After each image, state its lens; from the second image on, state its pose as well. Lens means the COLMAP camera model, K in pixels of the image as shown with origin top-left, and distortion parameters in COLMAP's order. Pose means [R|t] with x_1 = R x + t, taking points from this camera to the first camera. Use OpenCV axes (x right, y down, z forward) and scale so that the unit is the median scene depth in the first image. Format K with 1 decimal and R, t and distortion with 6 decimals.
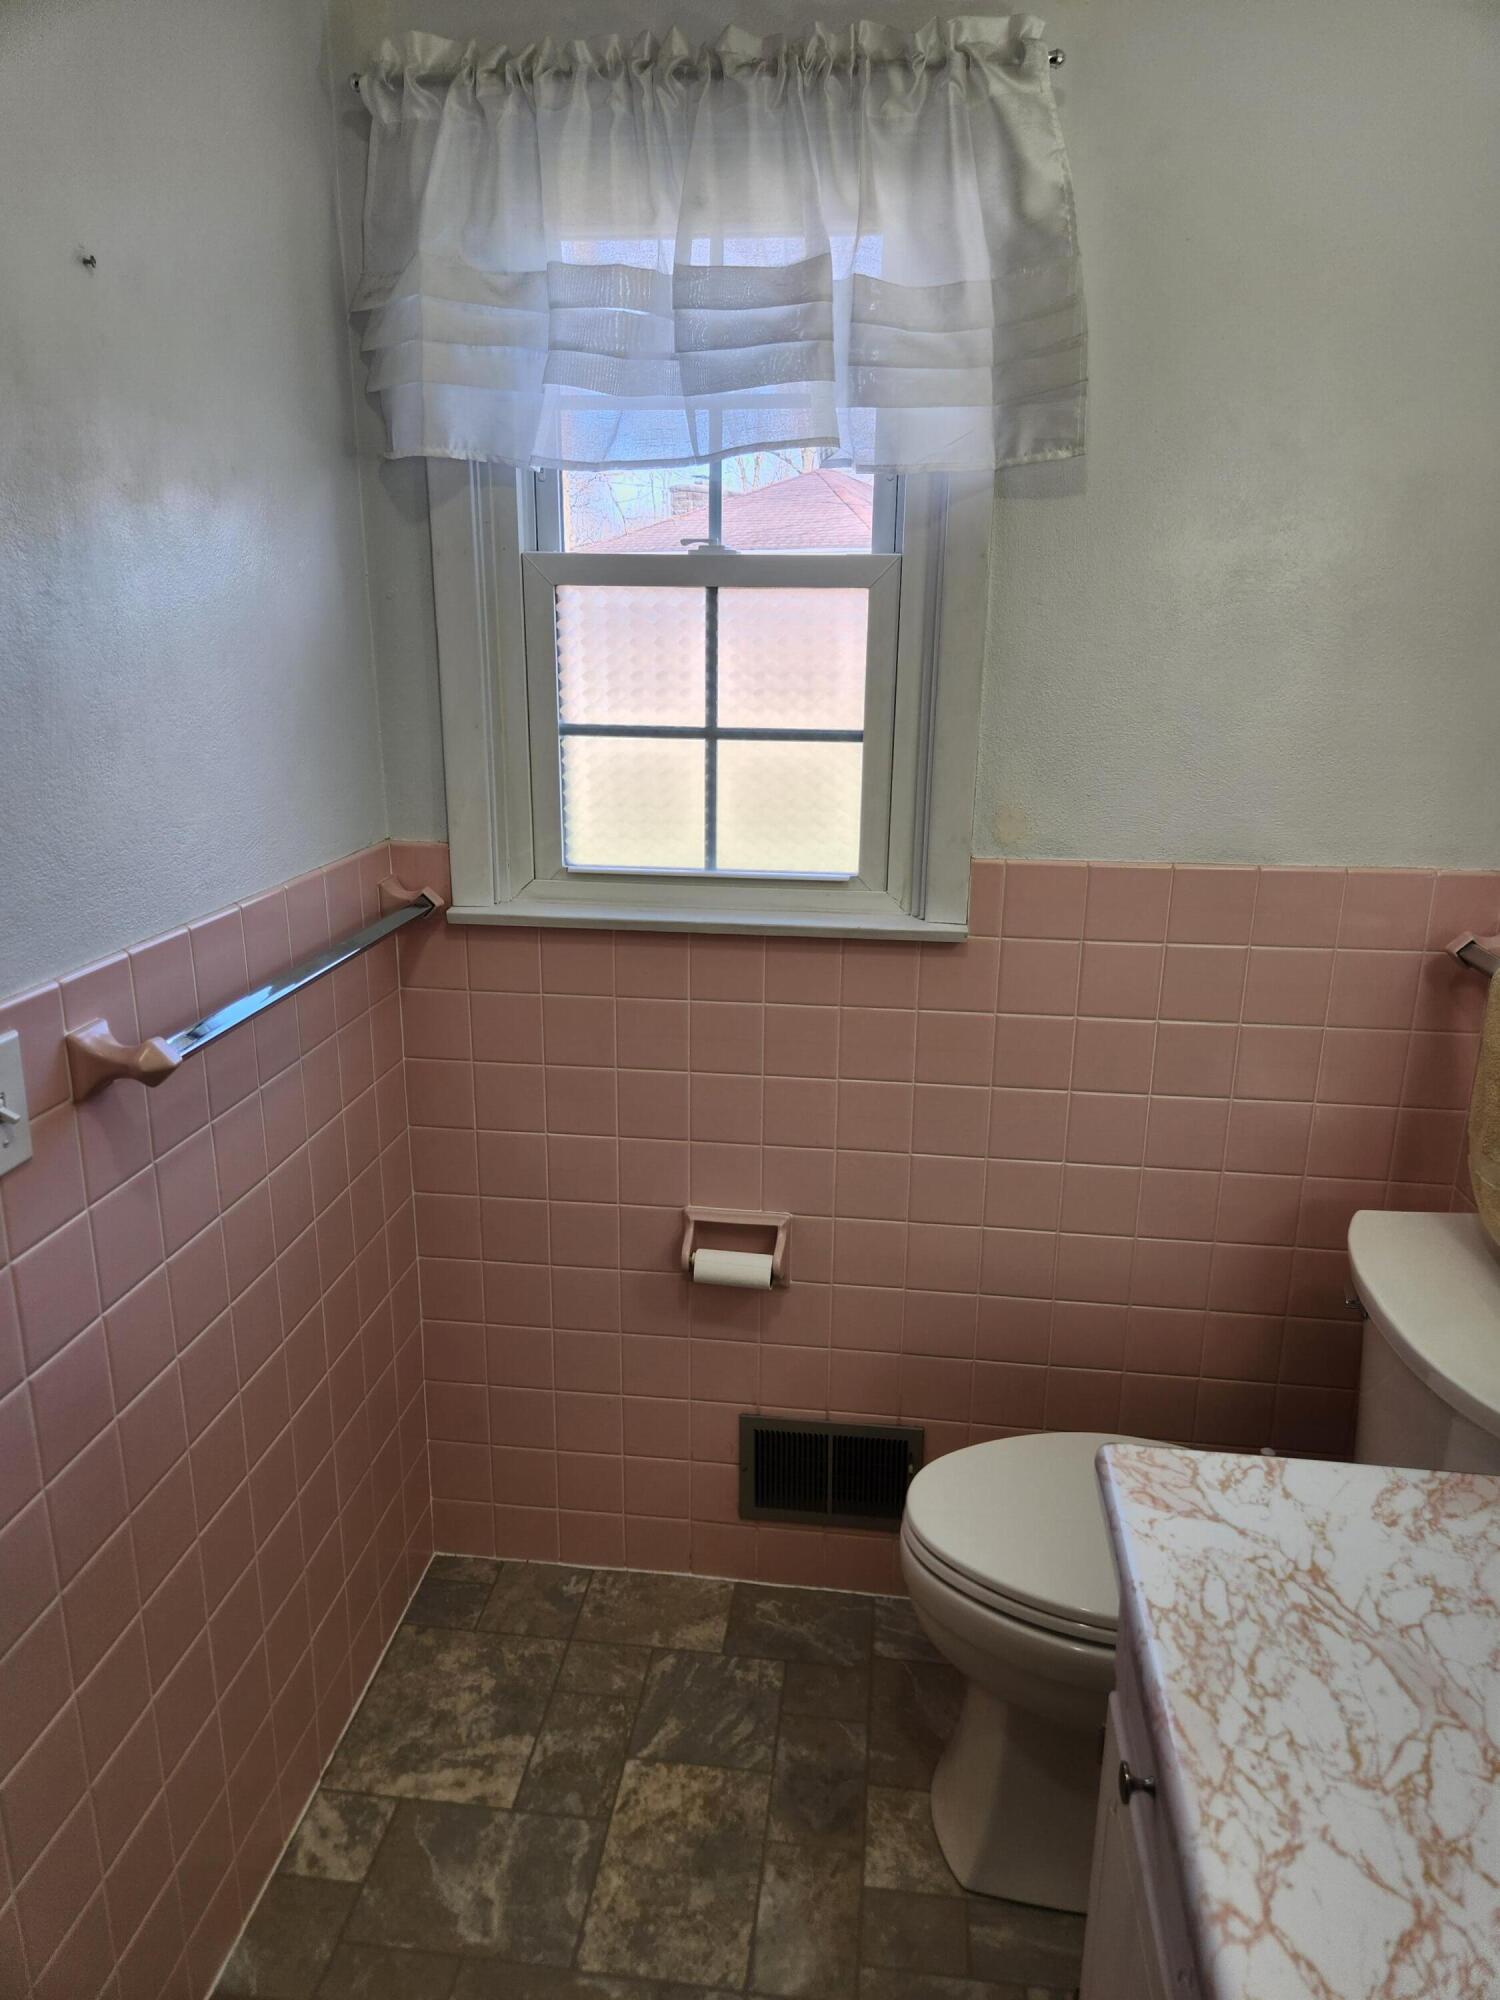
lens RADIAL K [[1354.5, 0, 742.5], [0, 1354.5, 1011.7], [0, 0, 1]] dist [0.093967, -0.095437]
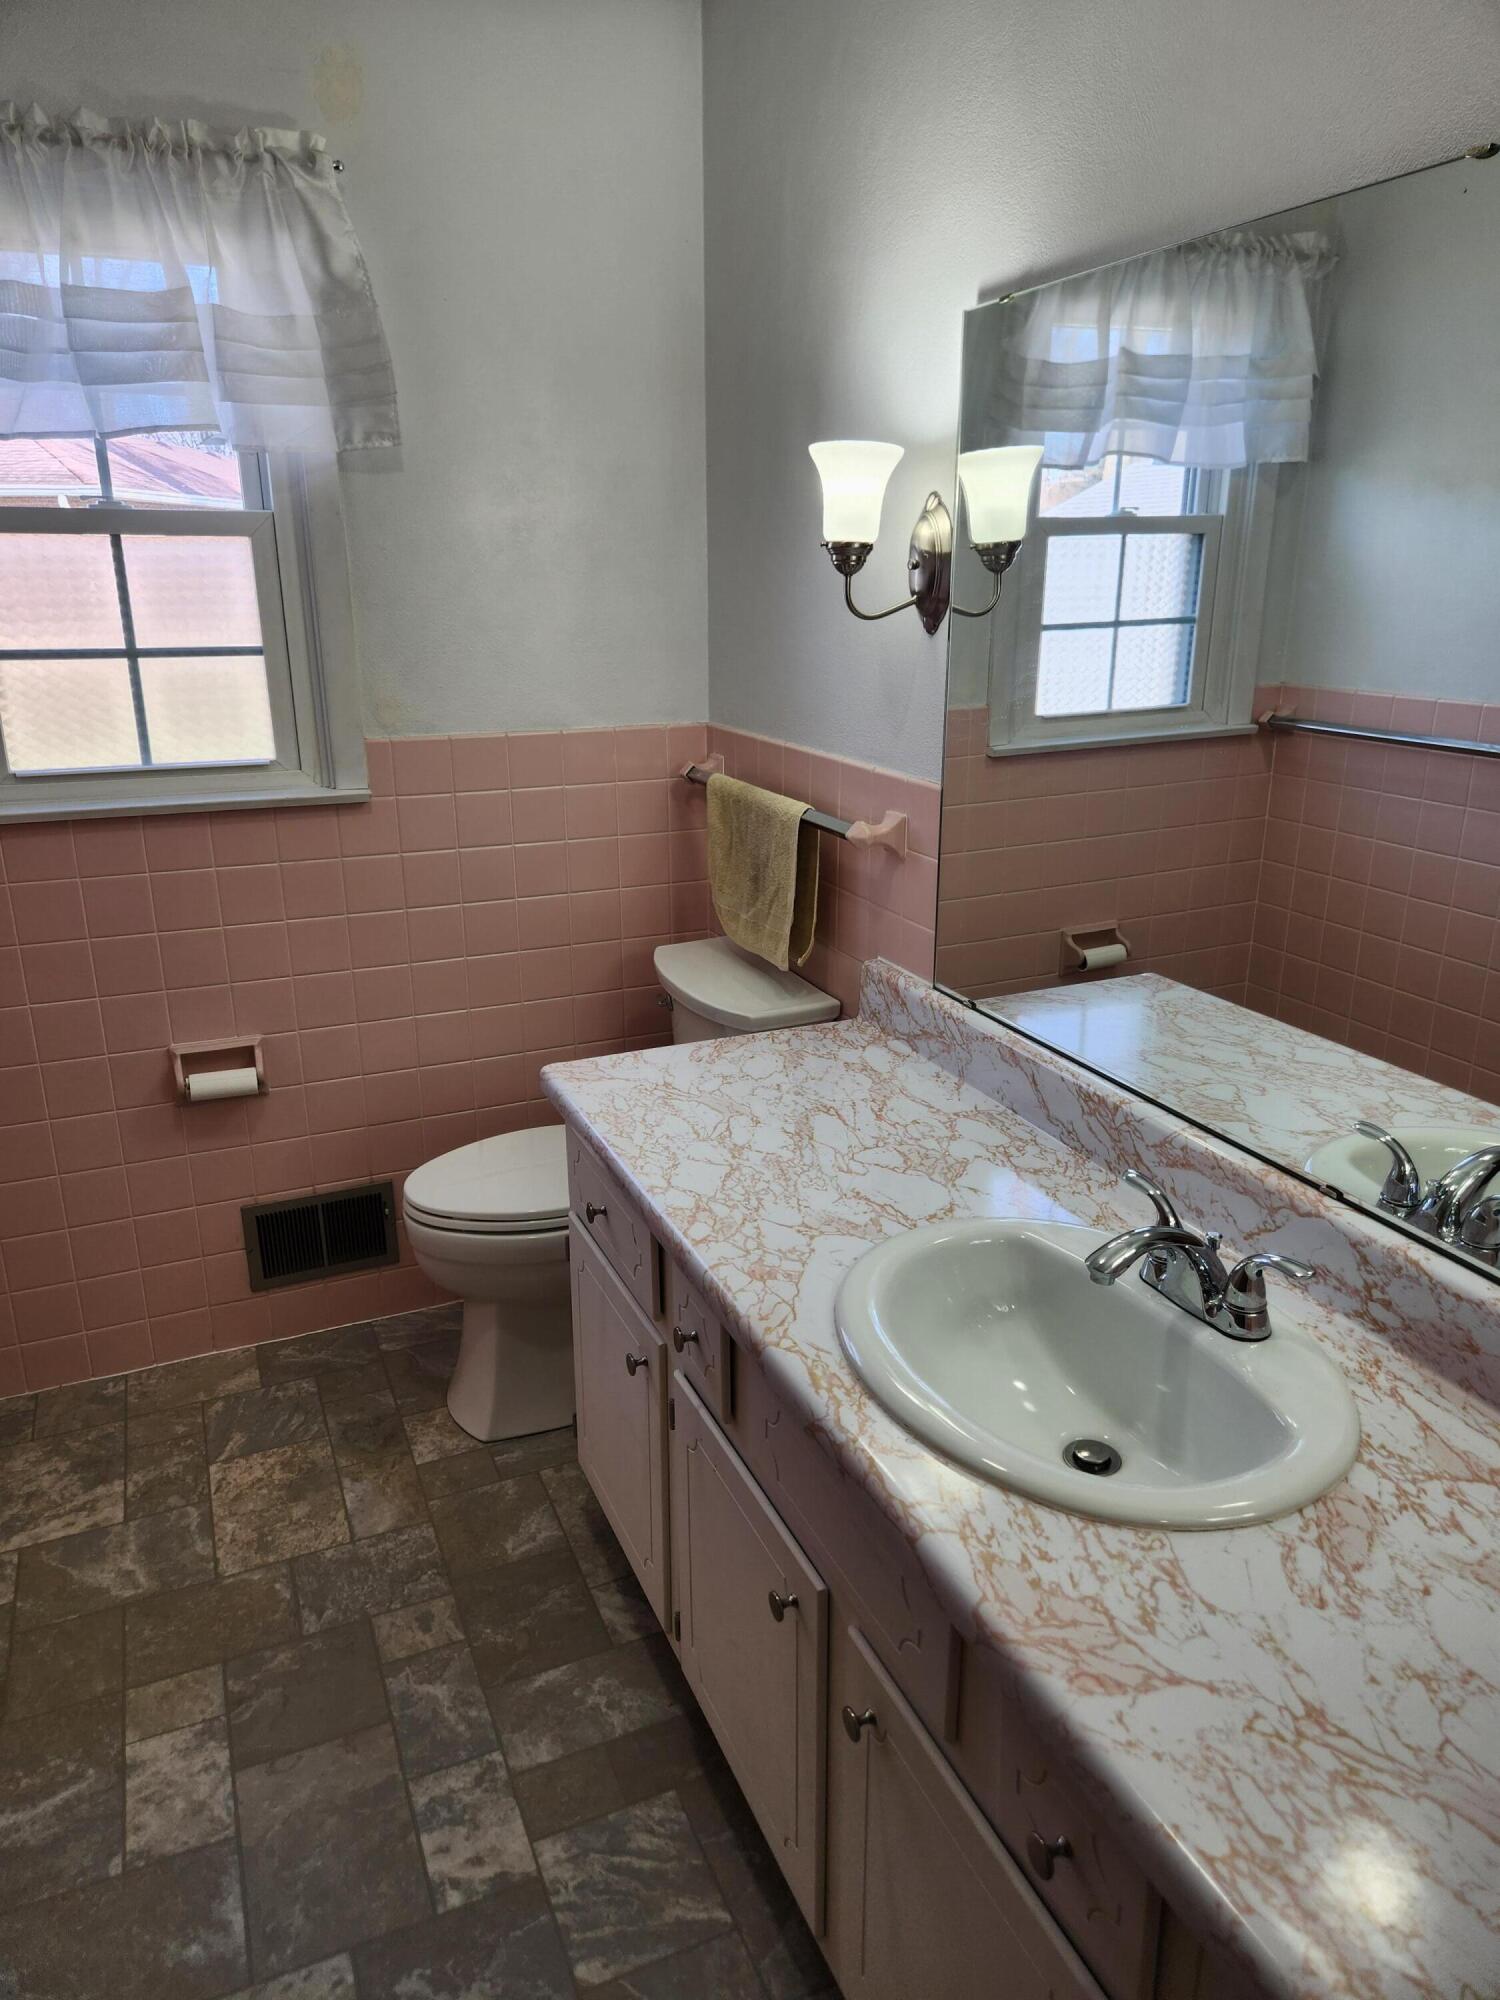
lens RADIAL K [[1341.6, 0, 753.9], [0, 1341.6, 994.1], [0, 0, 1]] dist [0.080551, -0.071579]
pose [[0.860119, -0.165961, 0.482341, -0.205033], [0.153037, 0.985990, 0.066355, 0.116127], [-0.486596, 0.016743, 0.873467, -0.389115]]
